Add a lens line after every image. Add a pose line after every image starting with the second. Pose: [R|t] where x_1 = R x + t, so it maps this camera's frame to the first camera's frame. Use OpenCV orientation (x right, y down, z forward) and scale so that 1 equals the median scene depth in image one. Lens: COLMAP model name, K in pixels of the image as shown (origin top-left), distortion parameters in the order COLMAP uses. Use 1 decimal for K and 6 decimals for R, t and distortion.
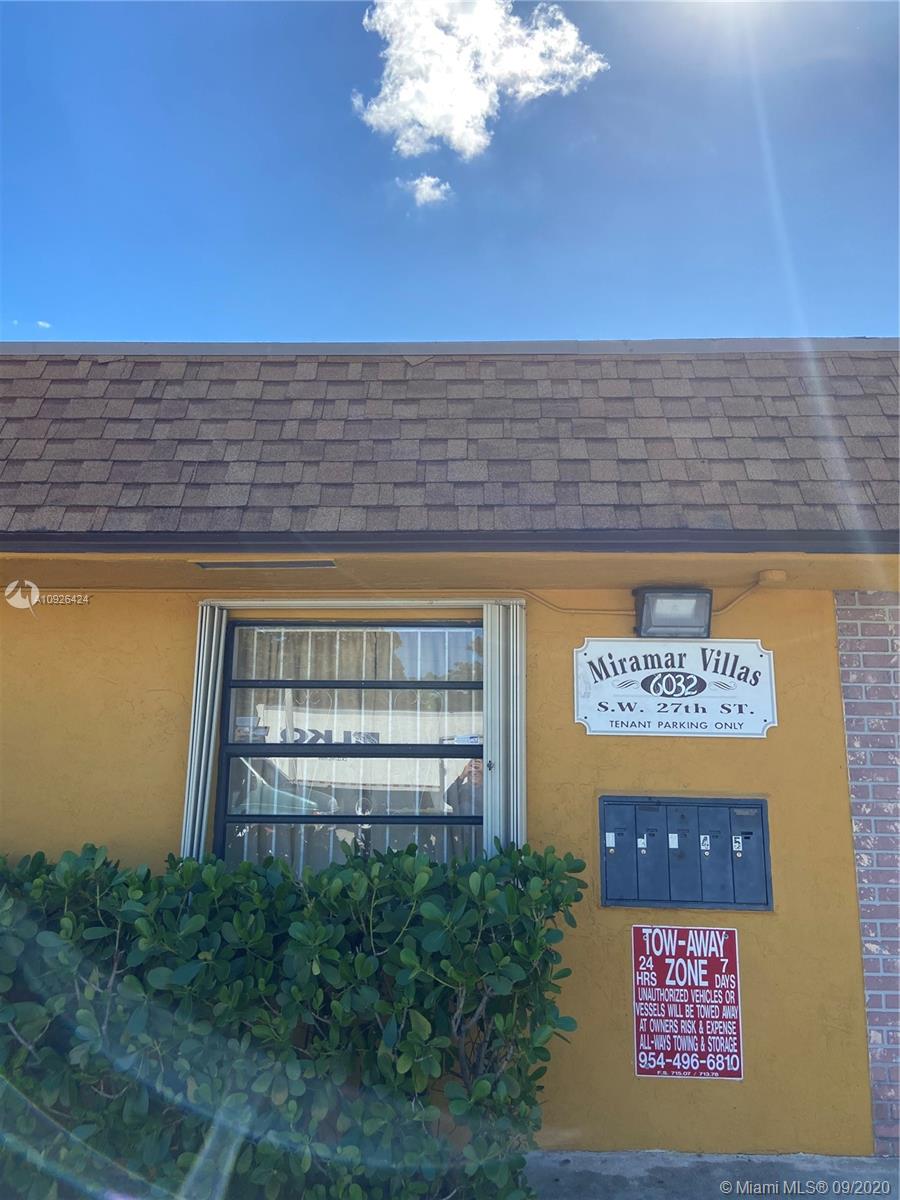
lens RADIAL K [[904.2, 0, 451.9], [0, 904.2, 597.3], [0, 0, 1]] dist [0.011363, 0.000520]
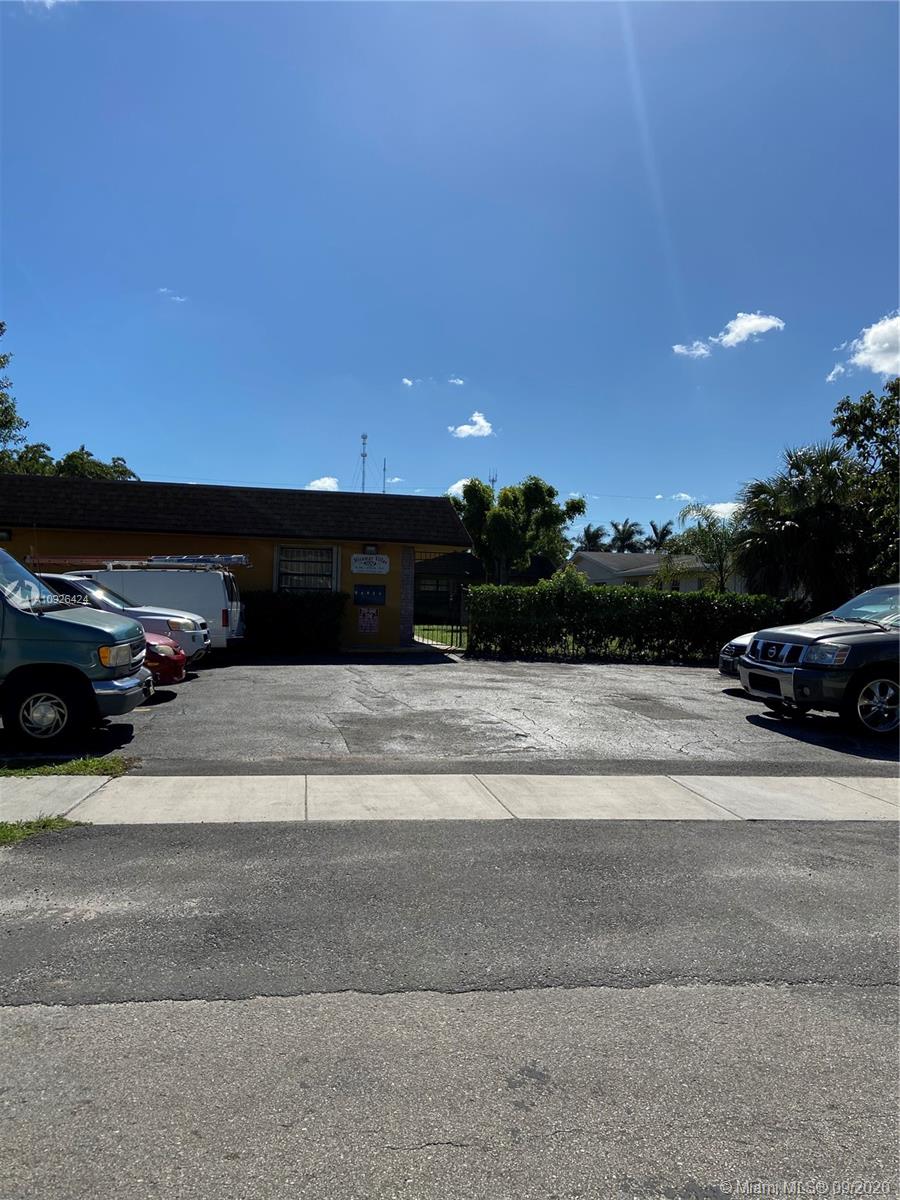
lens RADIAL K [[904.2, 0, 451.0], [0, 904.2, 600.4], [0, 0, 1]] dist [0.011363, 0.000520]
pose [[0.976047, 0.014664, 0.217063, -0.430484], [-0.051492, 0.984948, 0.165003, -0.587511], [-0.211376, -0.172228, 0.962111, -4.212037]]
